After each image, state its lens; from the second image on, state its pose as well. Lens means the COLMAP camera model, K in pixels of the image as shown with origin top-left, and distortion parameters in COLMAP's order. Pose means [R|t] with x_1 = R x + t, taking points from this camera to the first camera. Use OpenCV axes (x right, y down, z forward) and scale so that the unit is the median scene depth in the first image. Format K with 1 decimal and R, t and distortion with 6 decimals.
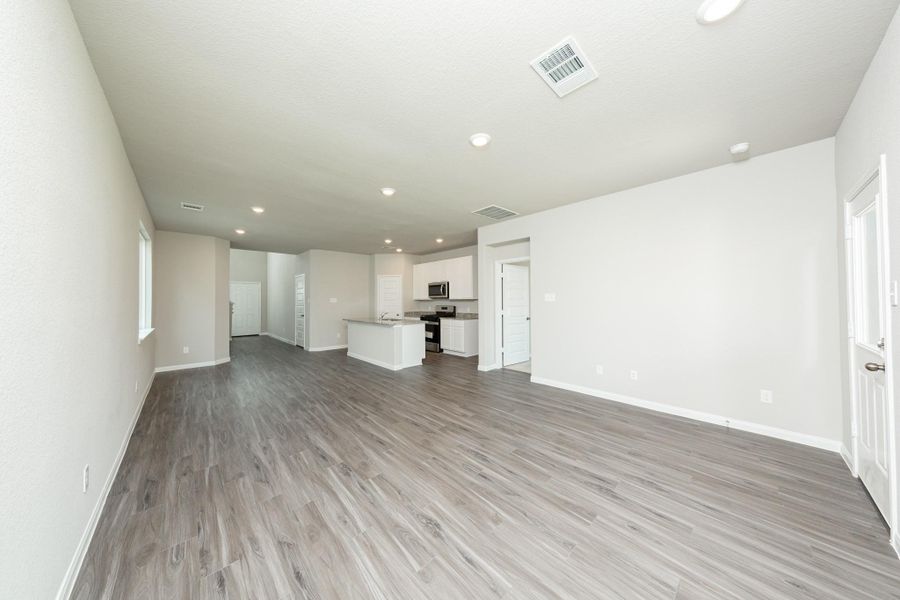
lens RADIAL K [[283.4, 0, 453.7], [0, 283.4, 296.1], [0, 0, 1]] dist [-0.001022, -0.000219]
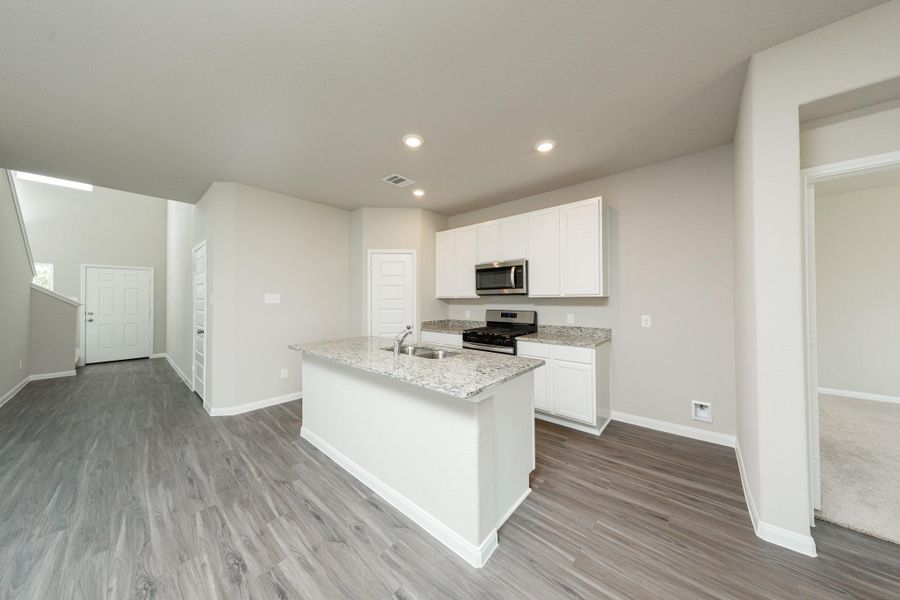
lens RADIAL K [[283.4, 0, 453.7], [0, 283.4, 296.1], [0, 0, 1]] dist [-0.001022, -0.000219]
pose [[0.995772, 0.006115, 0.091654, -0.173721], [-0.006596, 0.999966, 0.004948, 0.007173], [-0.091620, -0.005531, 0.995779, 0.513304]]
